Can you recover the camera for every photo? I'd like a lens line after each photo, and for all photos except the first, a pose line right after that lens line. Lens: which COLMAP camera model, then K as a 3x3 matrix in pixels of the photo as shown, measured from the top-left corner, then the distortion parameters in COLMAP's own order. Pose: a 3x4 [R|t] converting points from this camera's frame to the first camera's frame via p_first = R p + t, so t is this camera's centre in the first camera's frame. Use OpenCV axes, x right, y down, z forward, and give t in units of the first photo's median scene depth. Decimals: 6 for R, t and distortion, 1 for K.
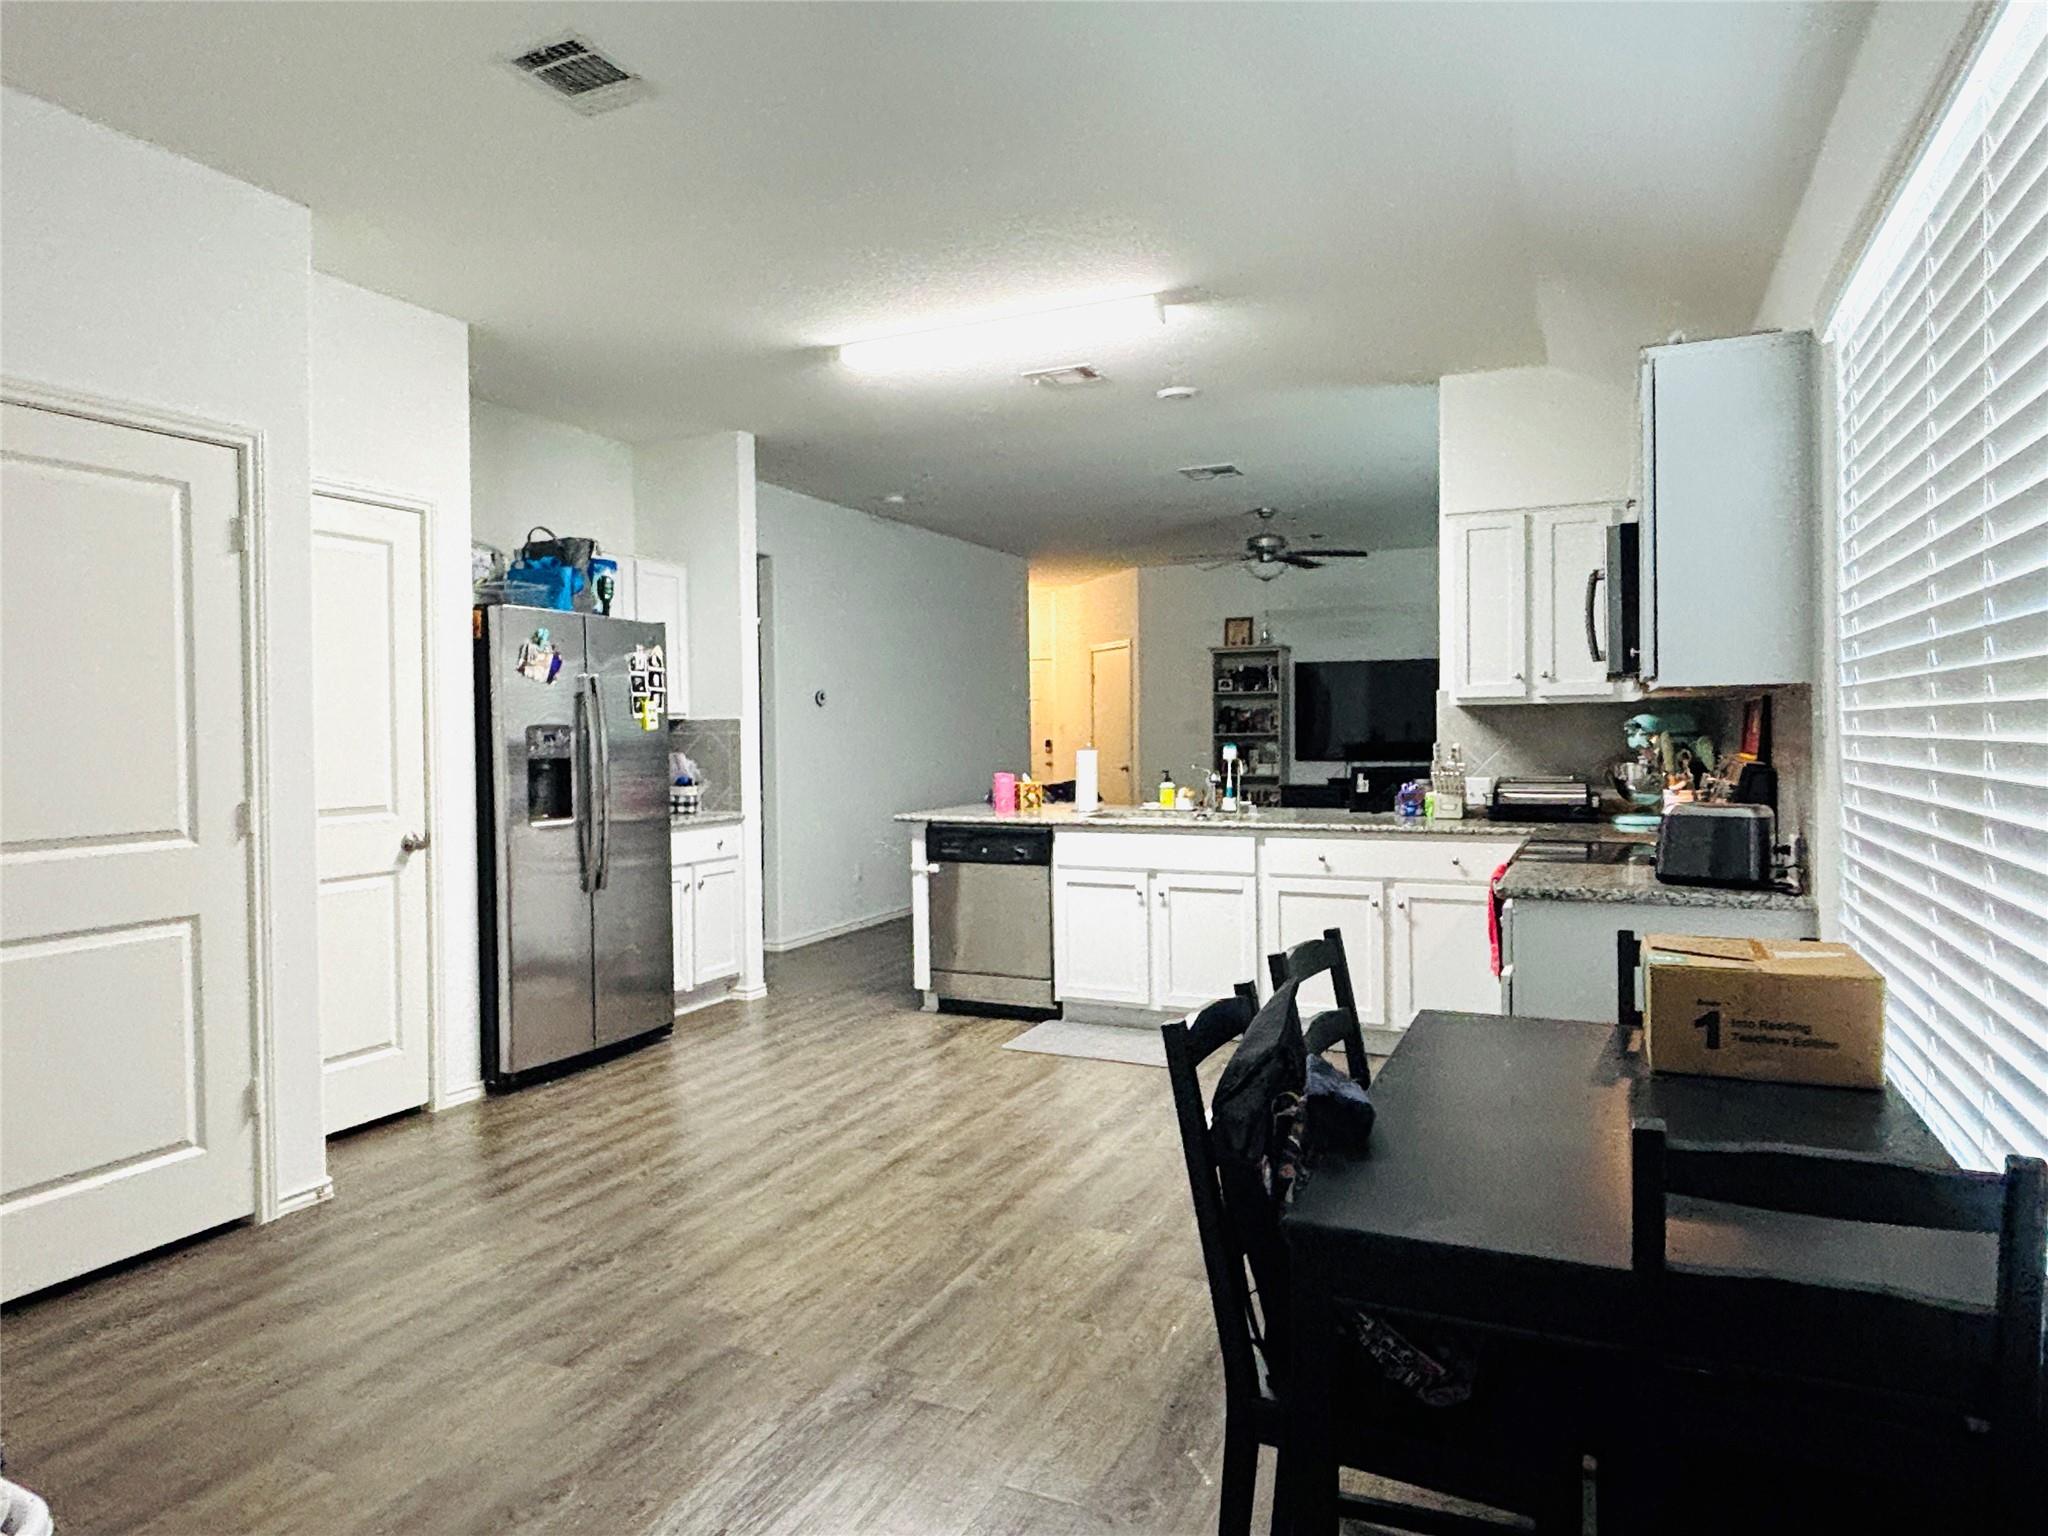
lens RADIAL K [[1245.7, 0, 1017.7], [0, 1245.7, 756.1], [0, 0, 1]] dist [0.003542, 0.000137]
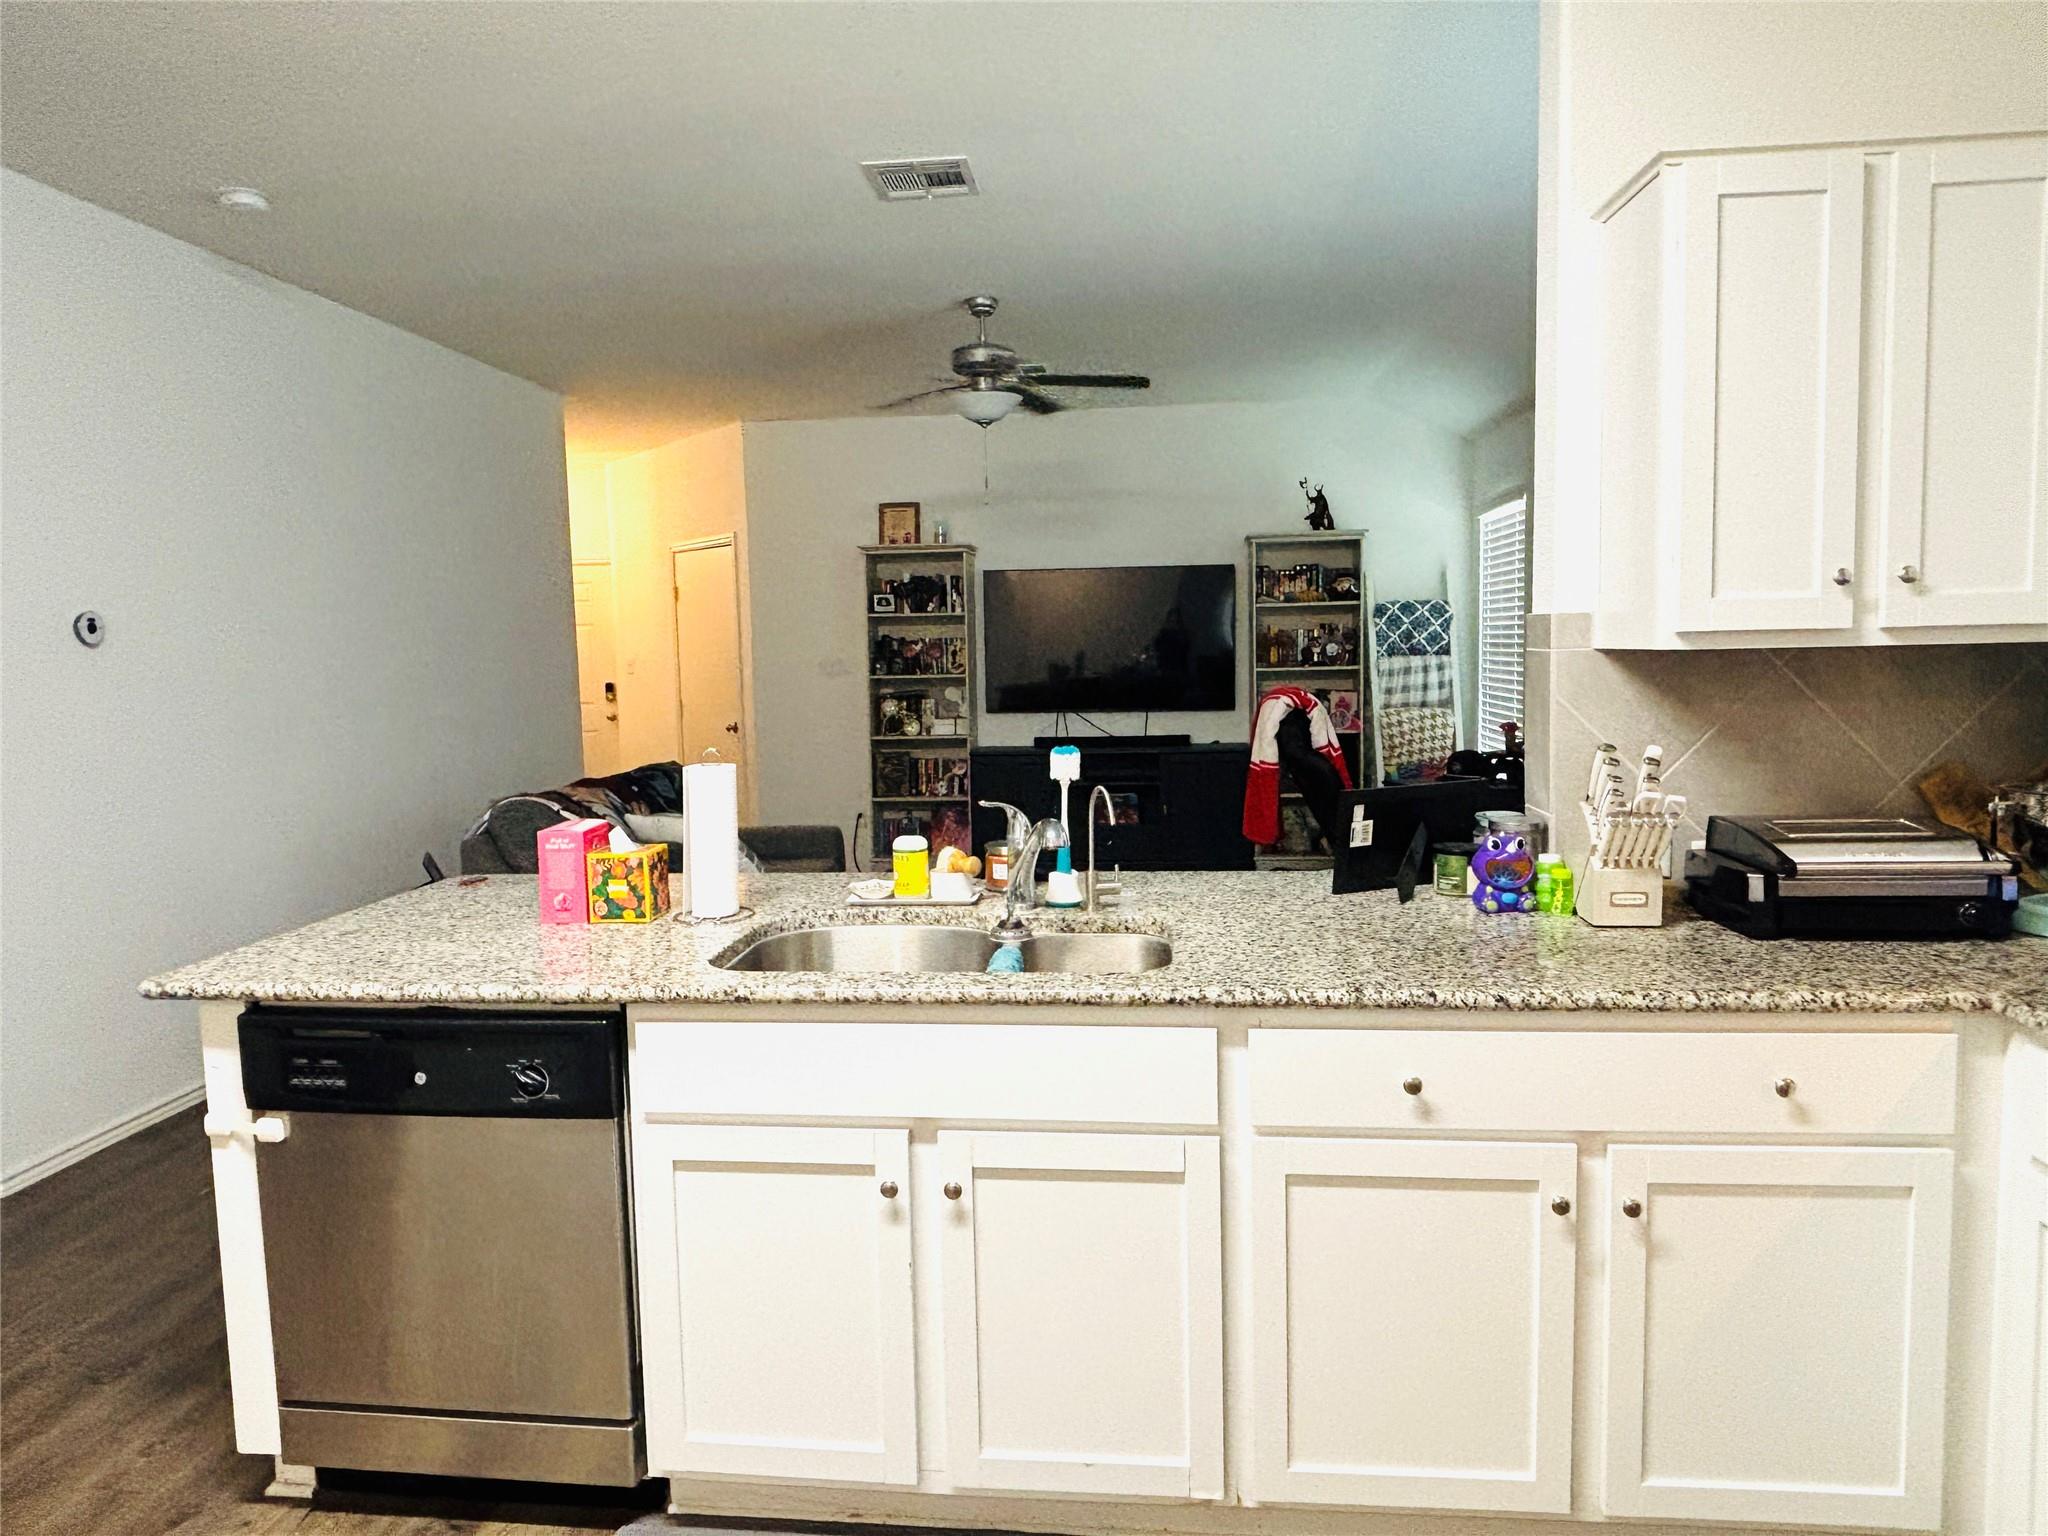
lens RADIAL K [[1327.7, 0, 1020.9], [0, 1327.7, 766.3], [0, 0, 1]] dist [0.015968, -0.013082]
pose [[0.948525, -0.037806, 0.314437, 0.011768], [0.017476, 0.997585, 0.067226, -0.021378], [-0.316219, -0.058270, 0.946895, 0.391922]]
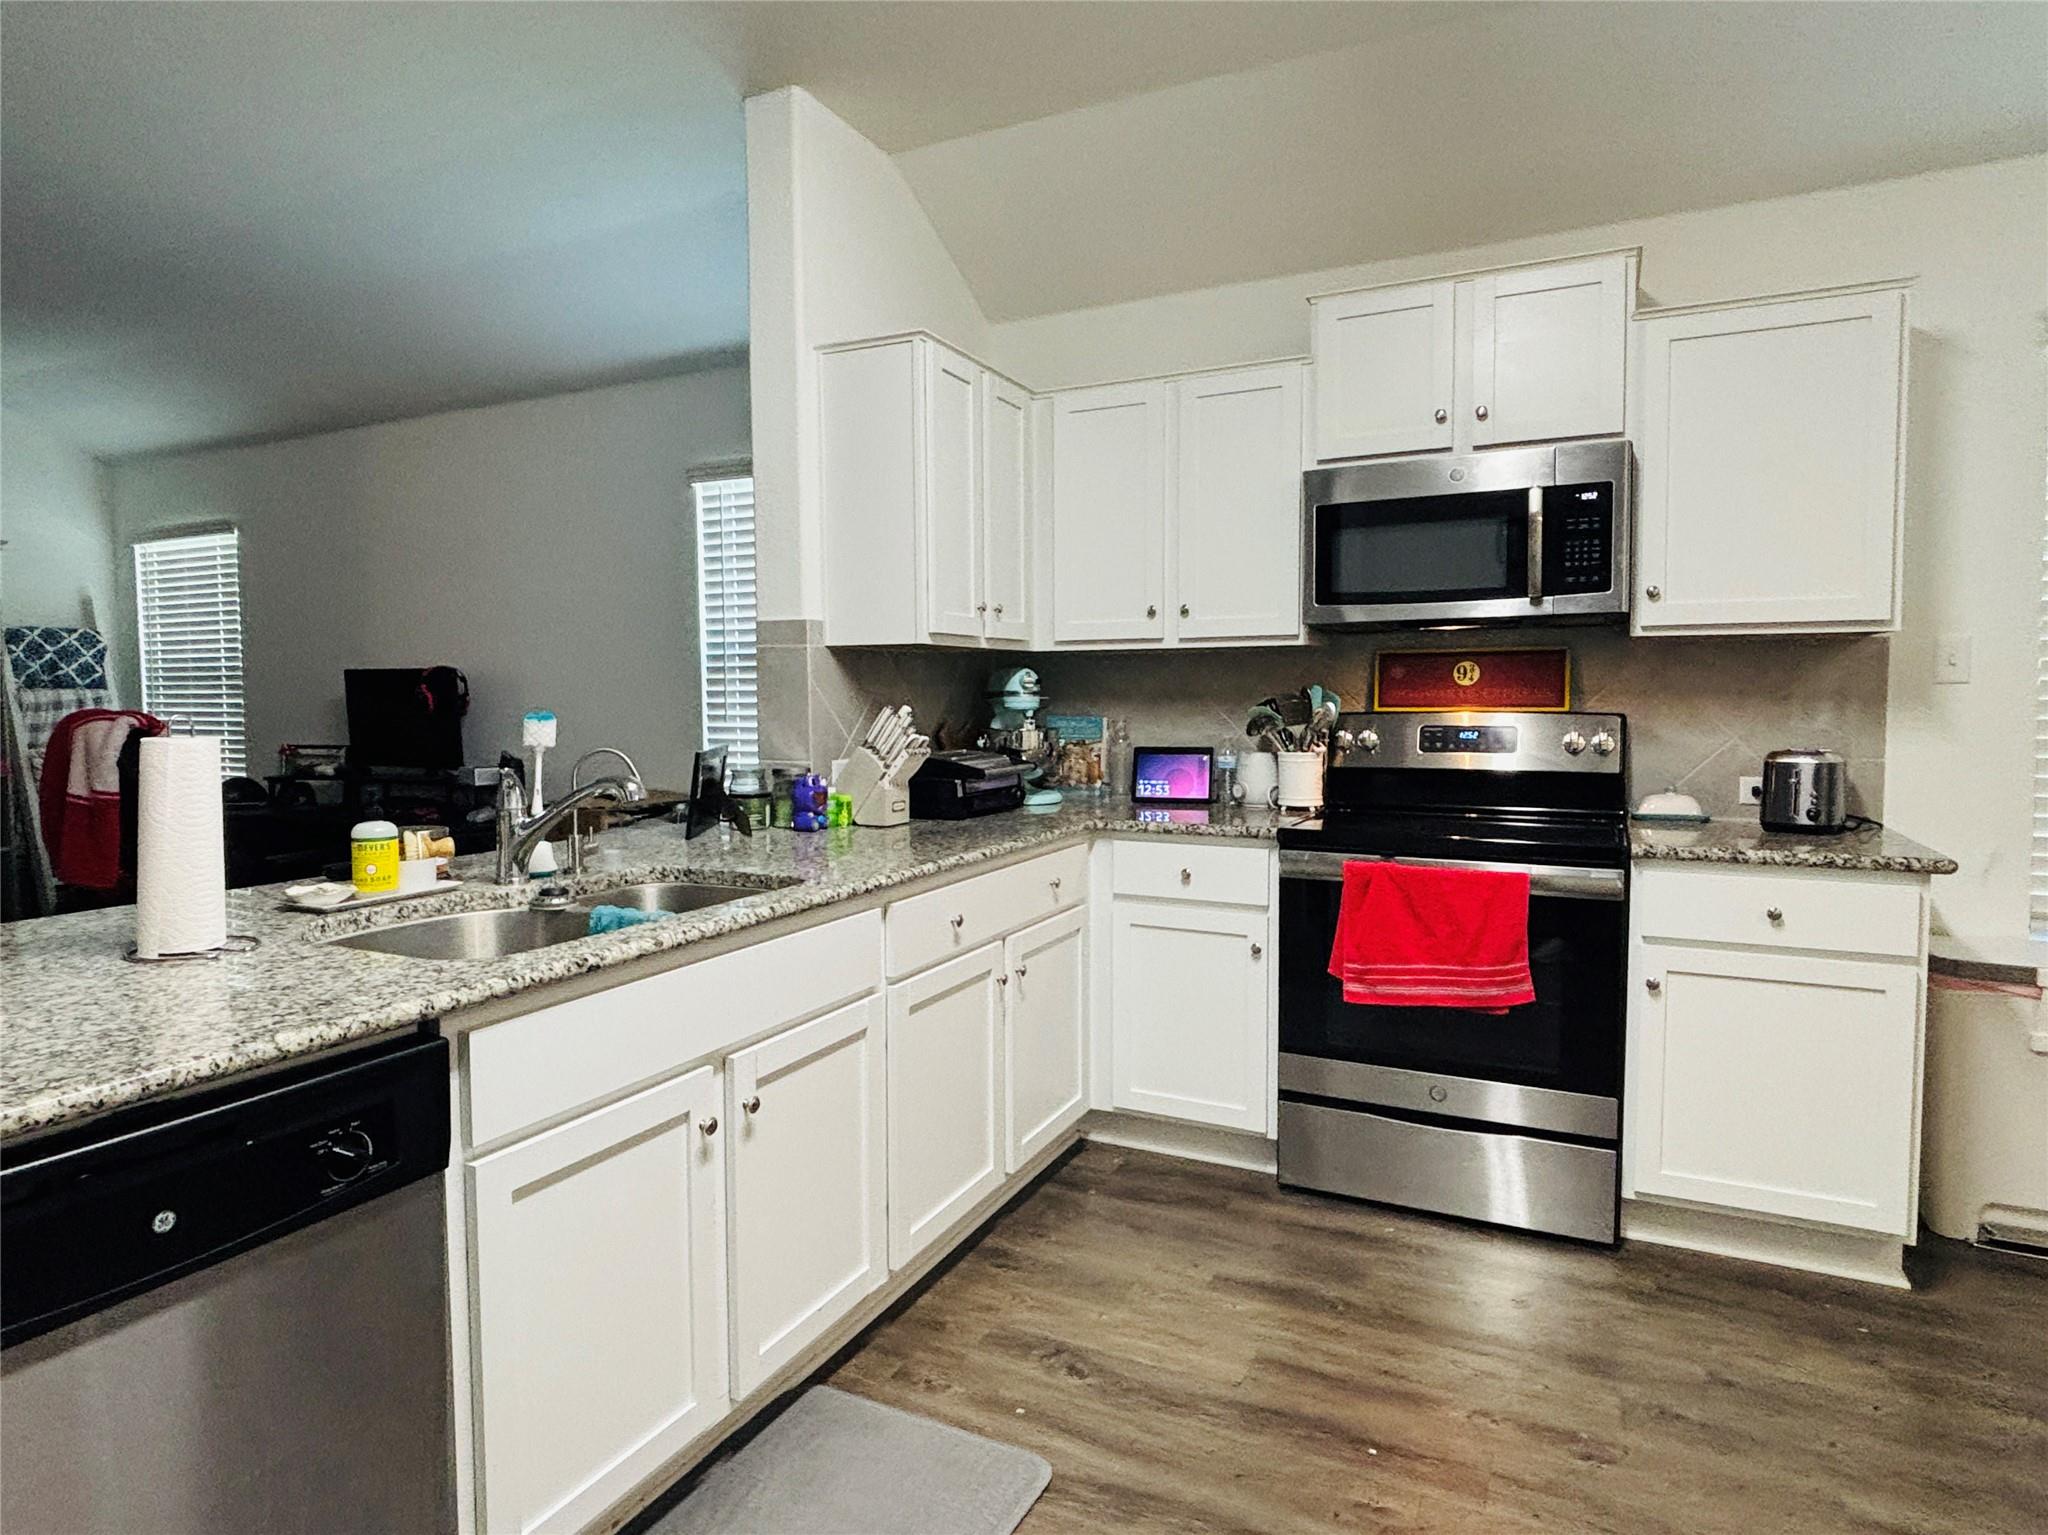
lens RADIAL K [[1162.7, 0, 1033.6], [0, 1162.7, 765.1], [0, 0, 1]] dist [-0.000487, -0.001376]
pose [[0.027199, -0.051103, 0.998323, -0.139899], [0.026872, 0.998369, 0.050373, -0.004552], [-0.999269, 0.025457, 0.028528, 0.551227]]
